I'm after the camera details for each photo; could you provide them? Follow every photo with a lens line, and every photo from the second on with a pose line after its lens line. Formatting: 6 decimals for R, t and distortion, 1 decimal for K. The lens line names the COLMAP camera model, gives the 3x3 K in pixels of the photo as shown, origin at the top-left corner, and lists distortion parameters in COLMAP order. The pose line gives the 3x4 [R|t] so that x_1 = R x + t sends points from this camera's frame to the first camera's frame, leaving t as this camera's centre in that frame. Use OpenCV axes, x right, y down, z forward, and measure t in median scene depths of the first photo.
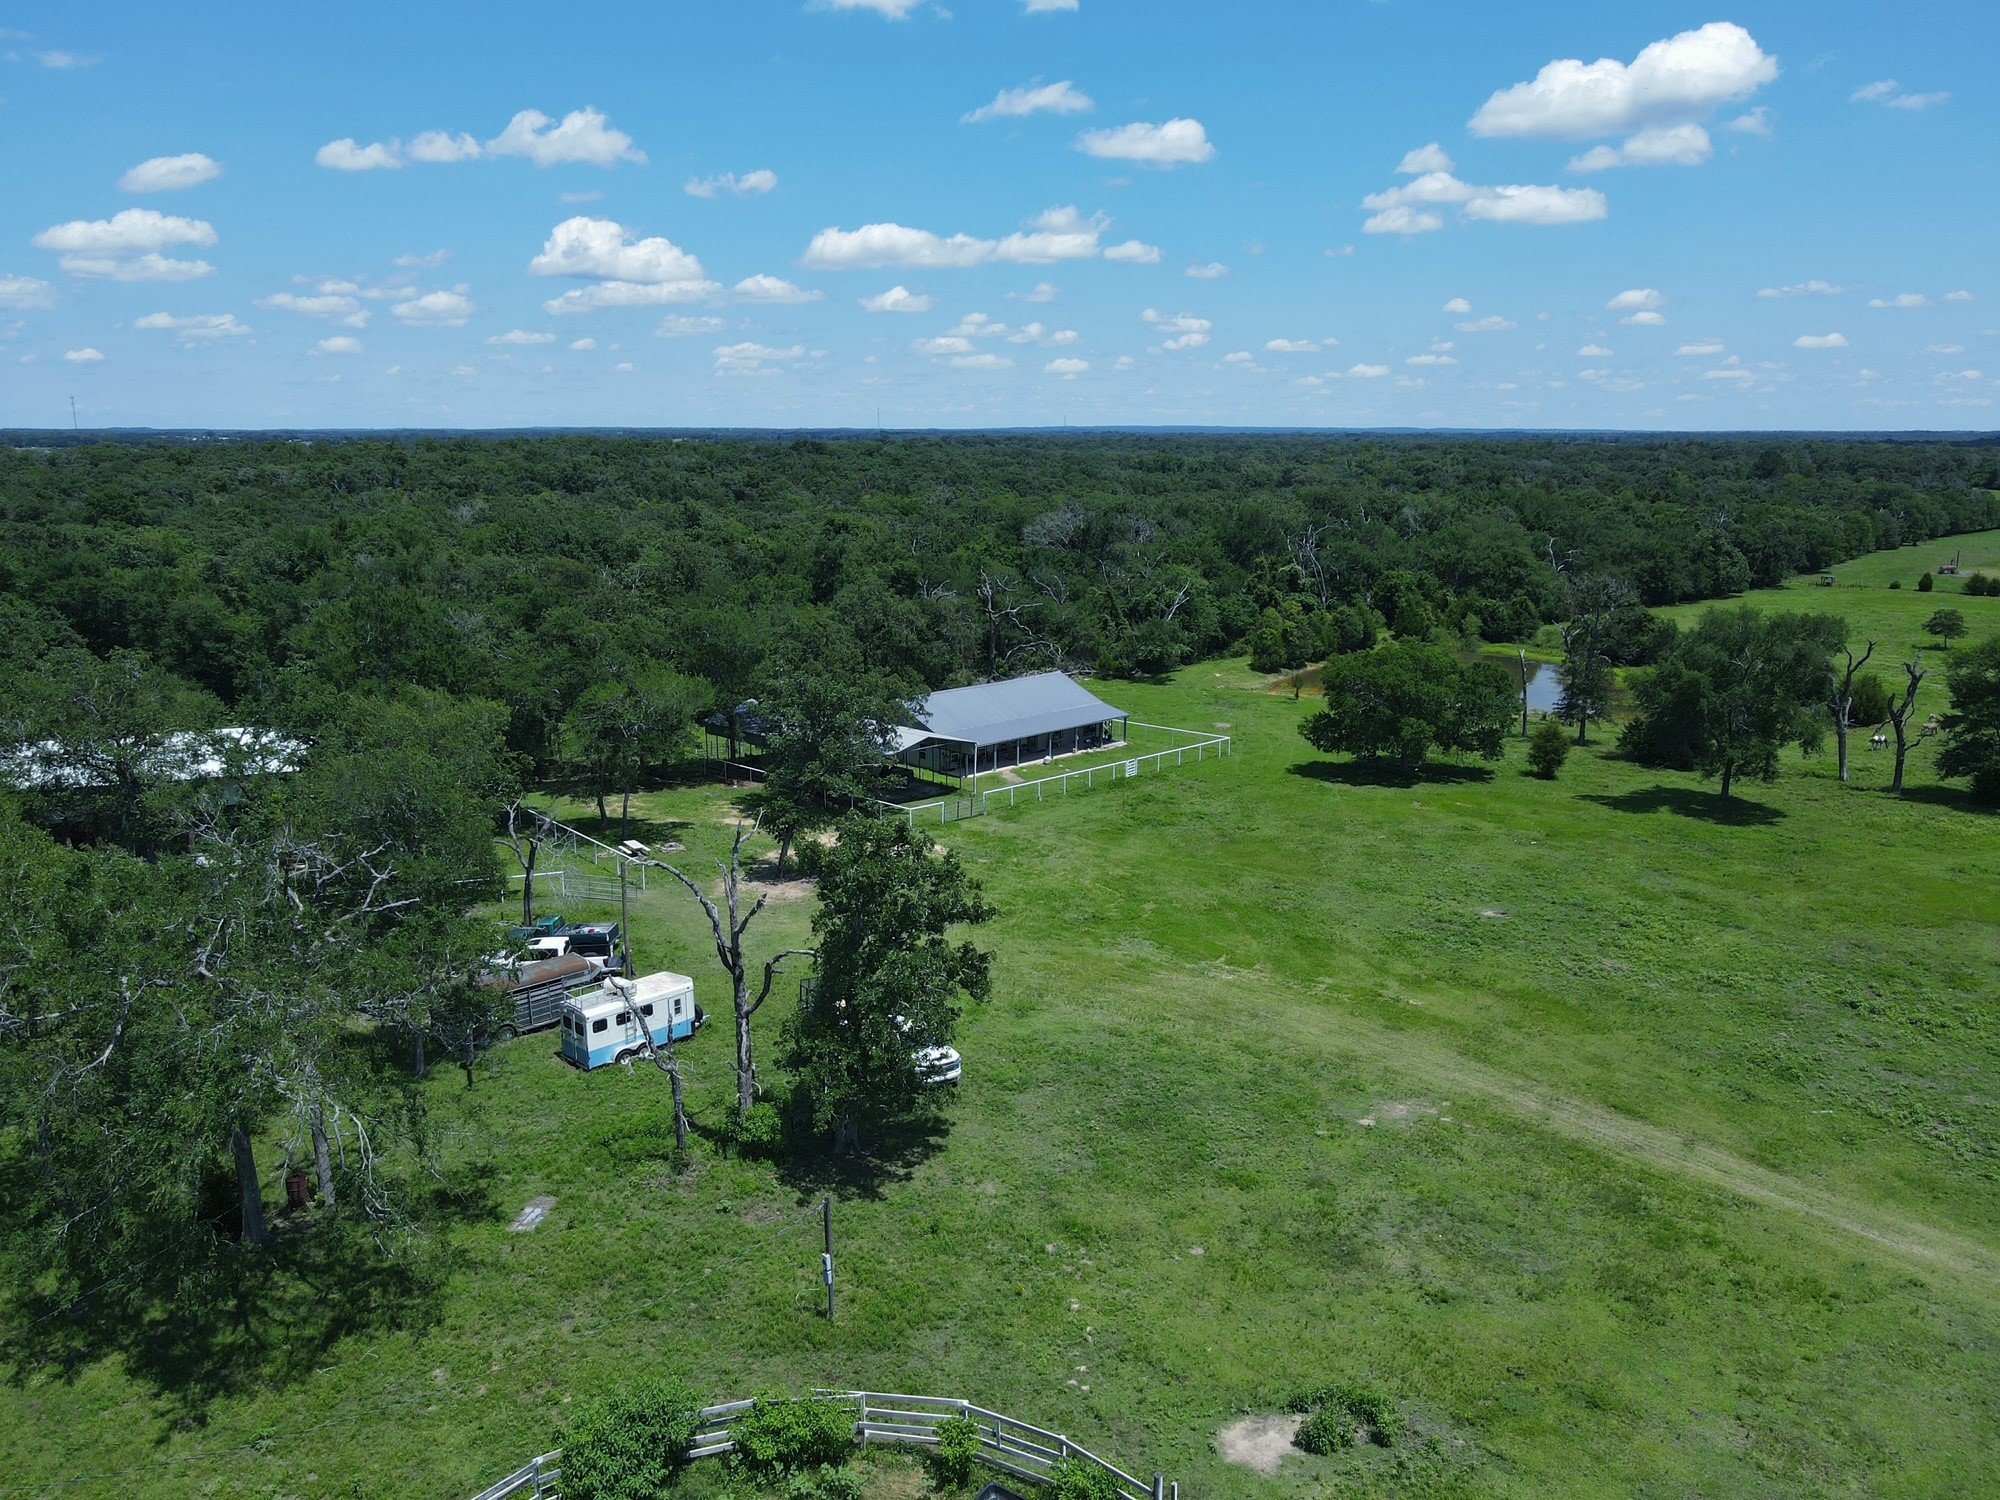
lens RADIAL K [[1468.5, 0, 995.7], [0, 1468.5, 750.9], [0, 0, 1]] dist [-0.007376, 0.043954]
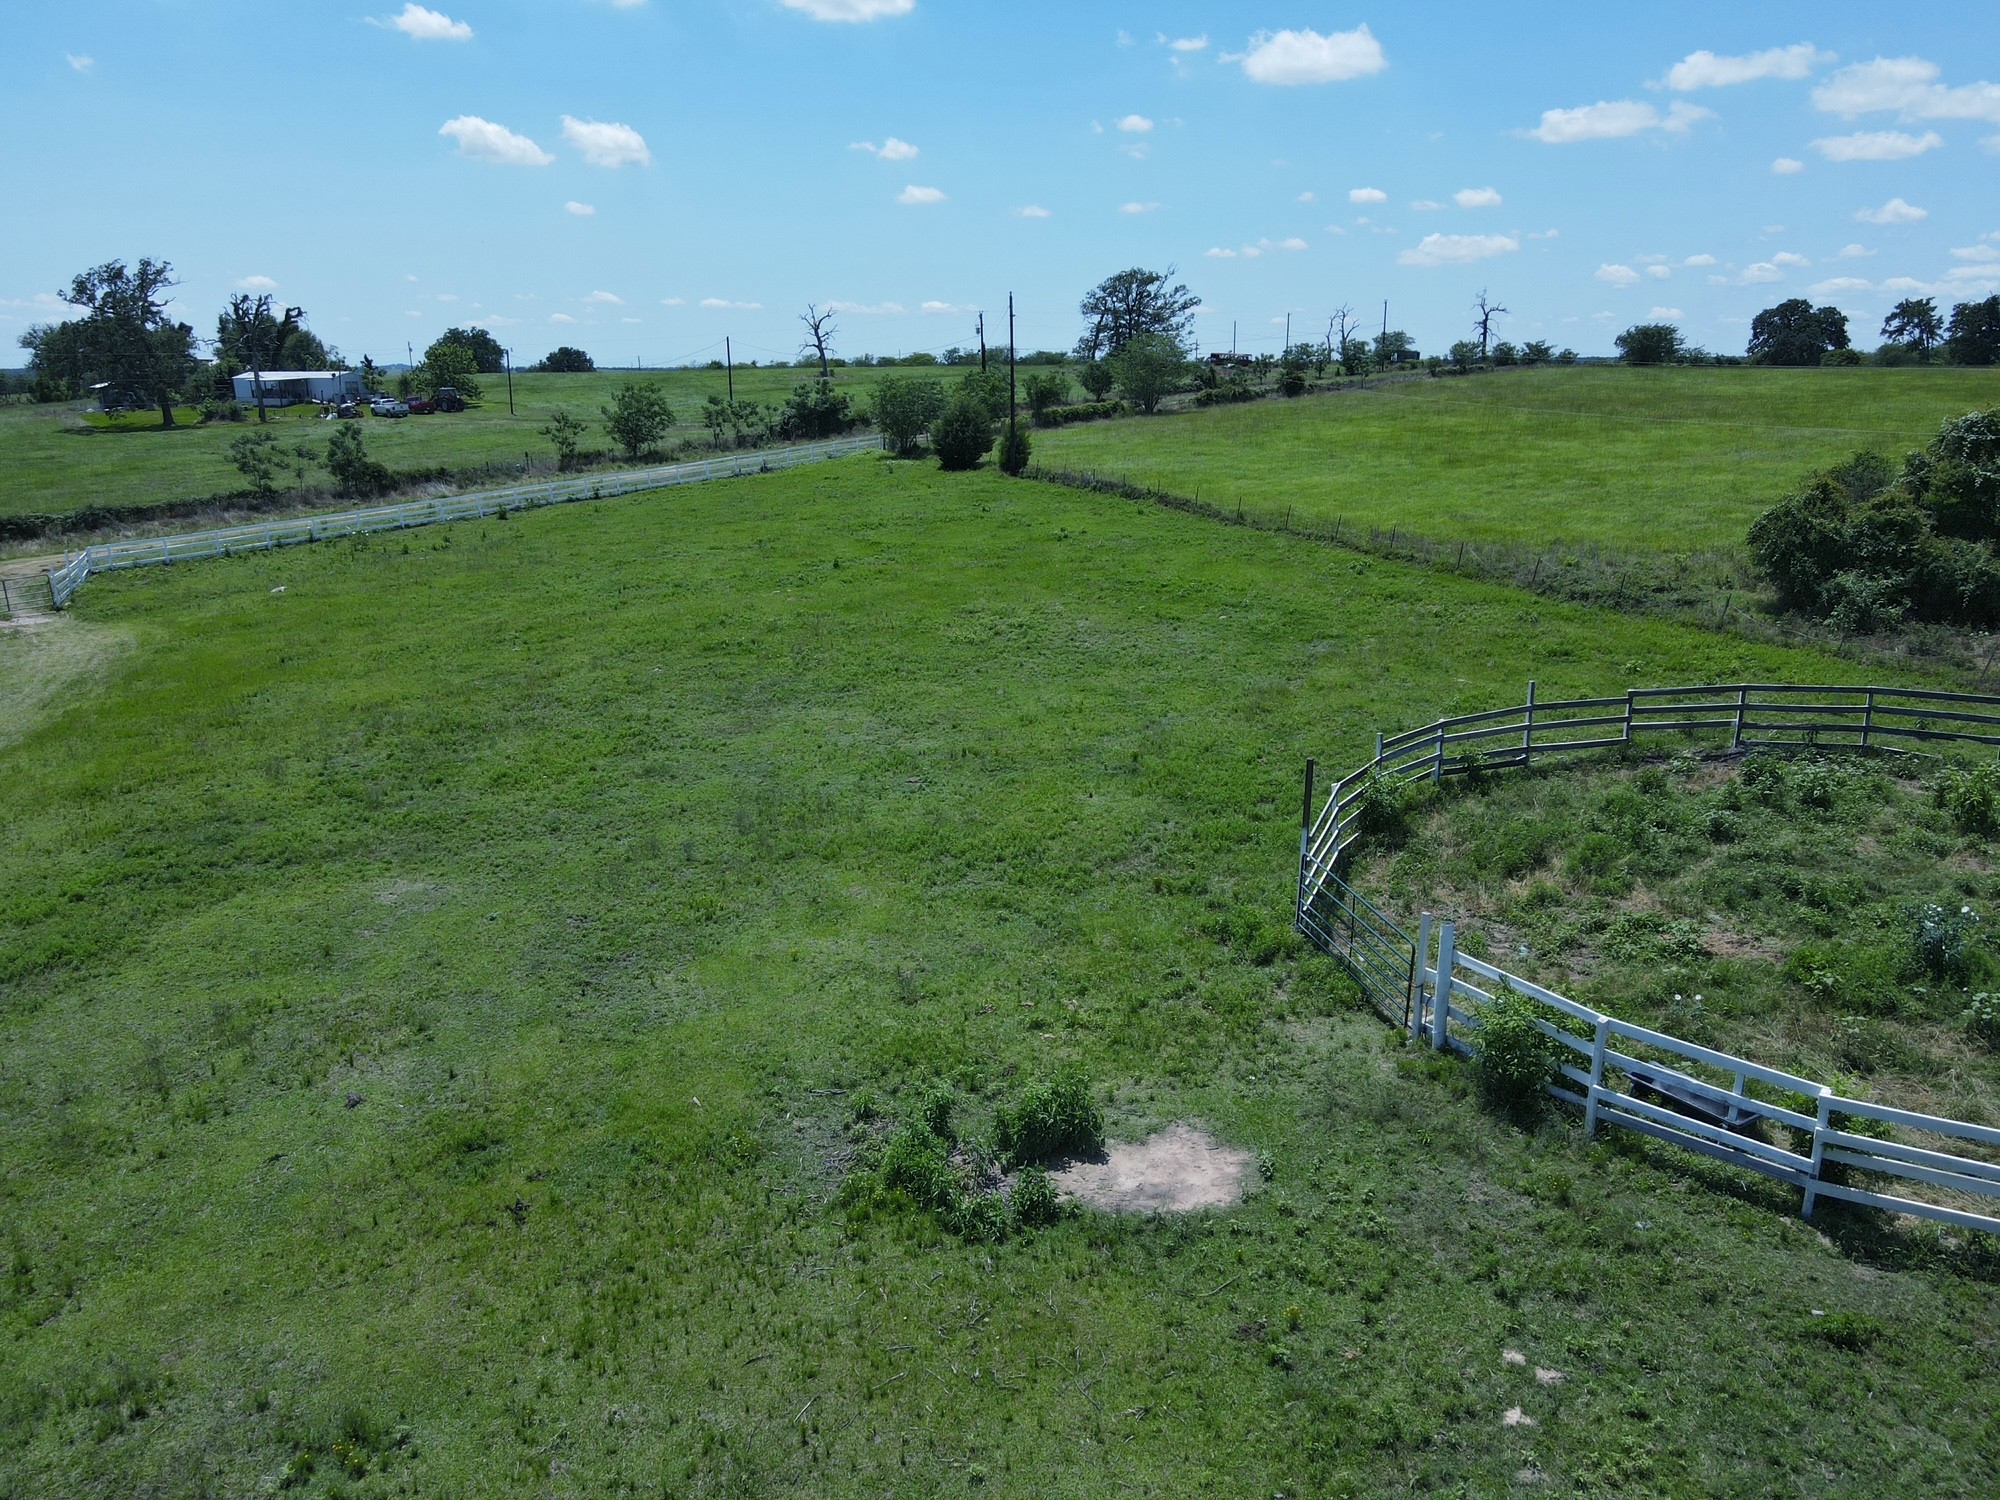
lens RADIAL K [[1468.5, 0, 995.7], [0, 1468.5, 750.9], [0, 0, 1]] dist [-0.007376, 0.043954]
pose [[-0.938737, -0.082241, 0.334678, 0.042871], [0.079207, 0.893630, 0.441759, 0.062285], [-0.335409, 0.441204, -0.832370, 0.766892]]
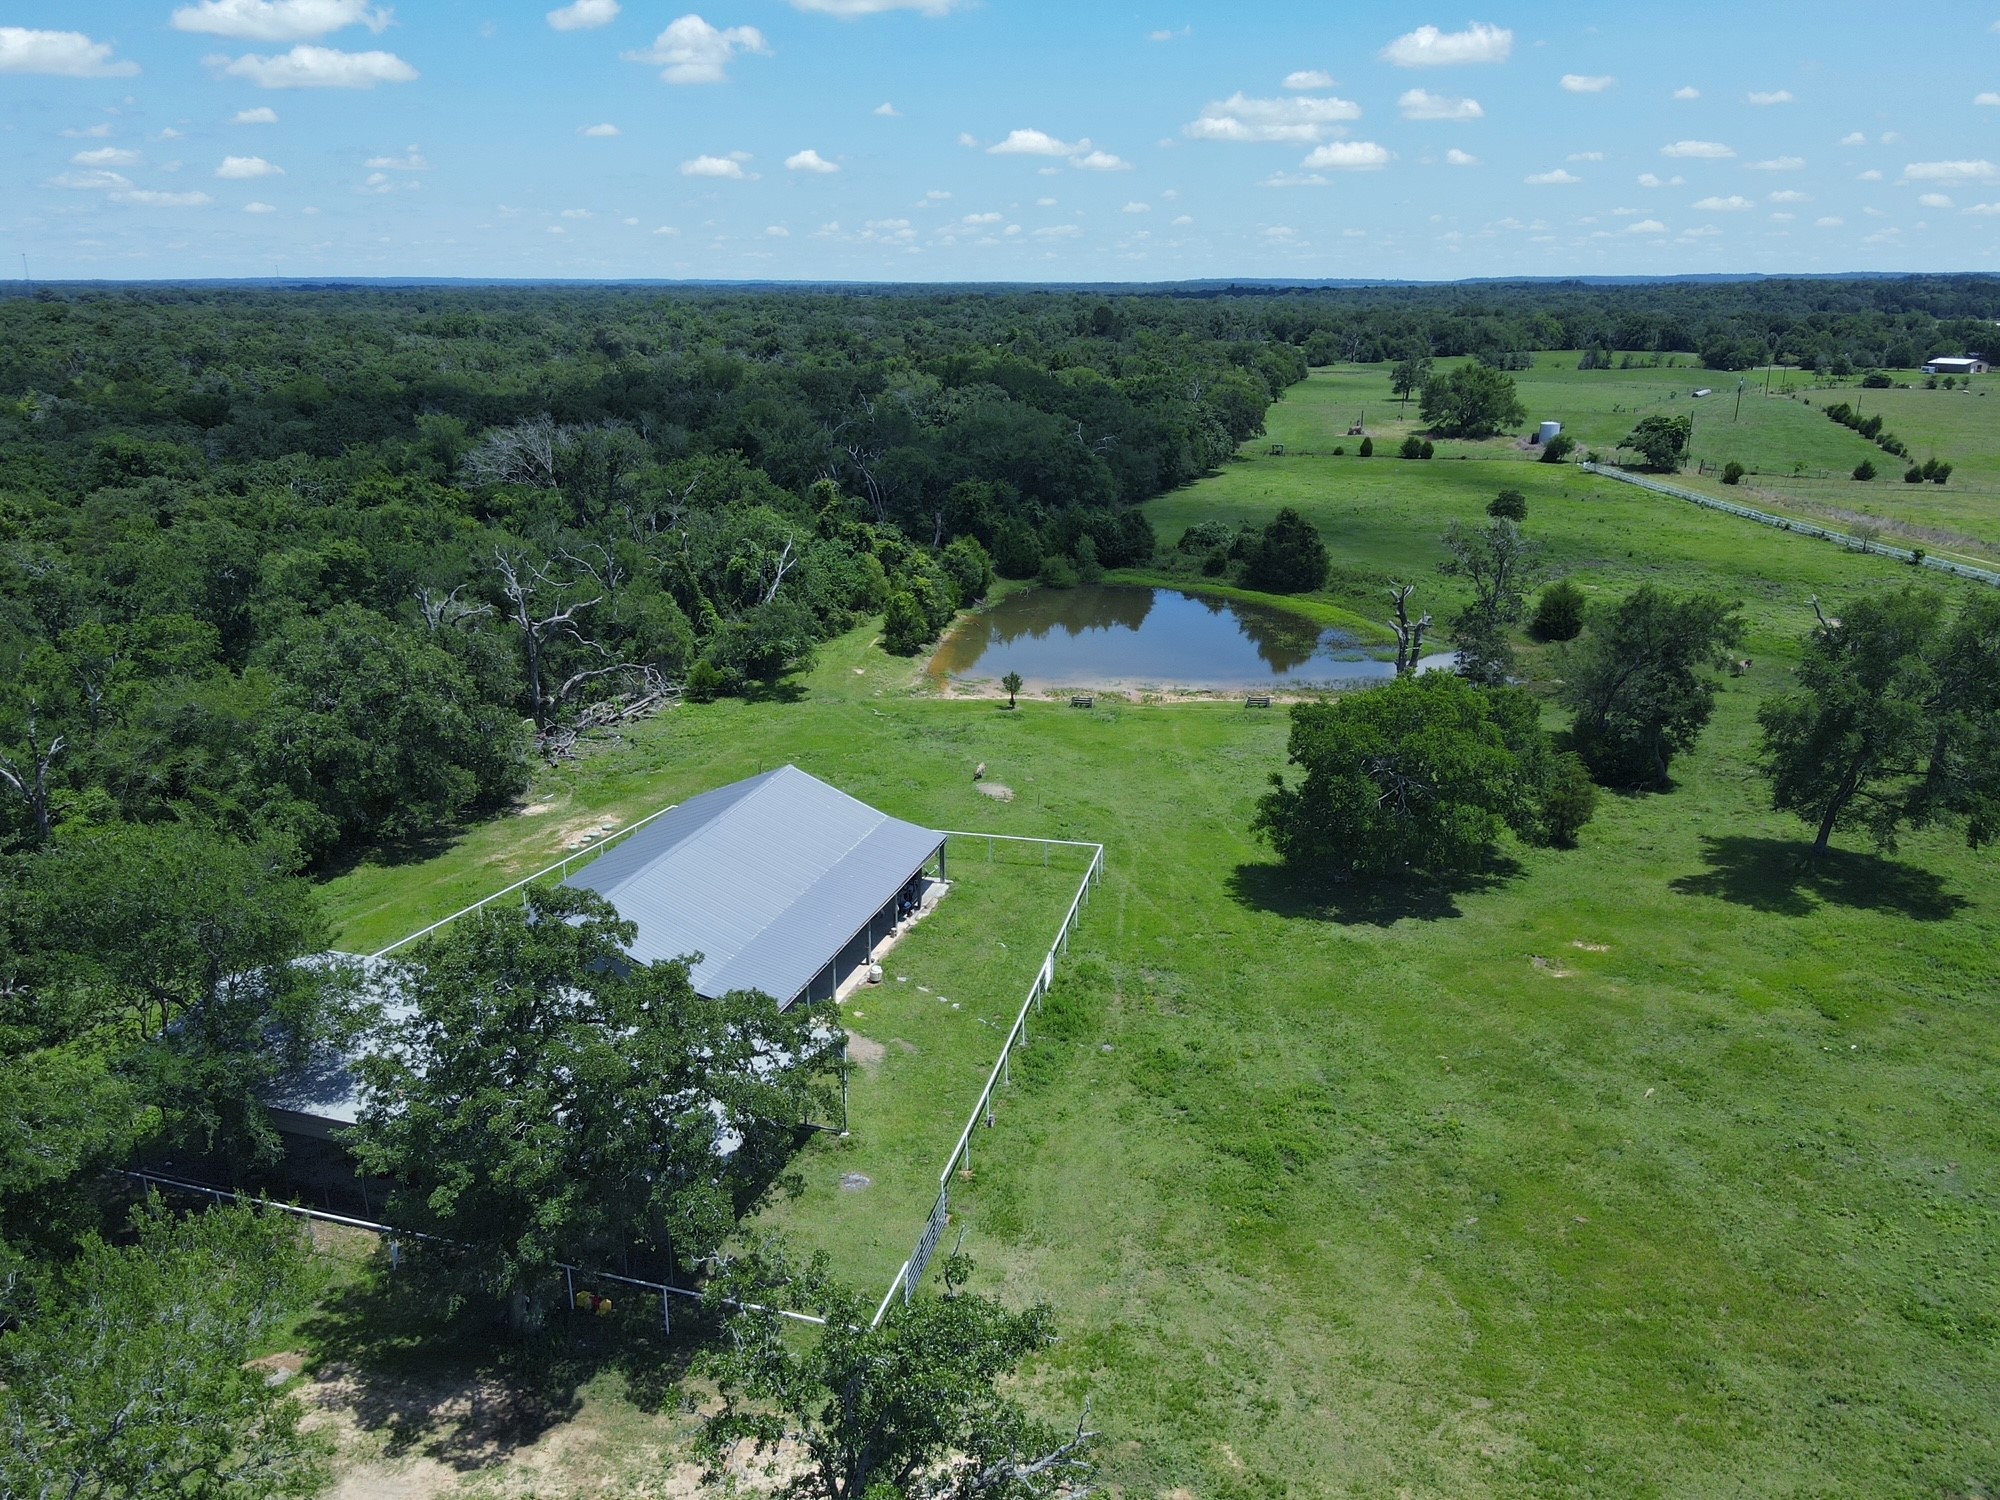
lens RADIAL K [[1468.5, 0, 995.7], [0, 1468.5, 750.9], [0, 0, 1]] dist [-0.007376, 0.043954]
pose [[0.884515, -0.145372, 0.443283, -0.280450], [0.103004, 0.987615, 0.118352, -0.245977], [-0.454998, -0.059024, 0.888534, 0.986629]]
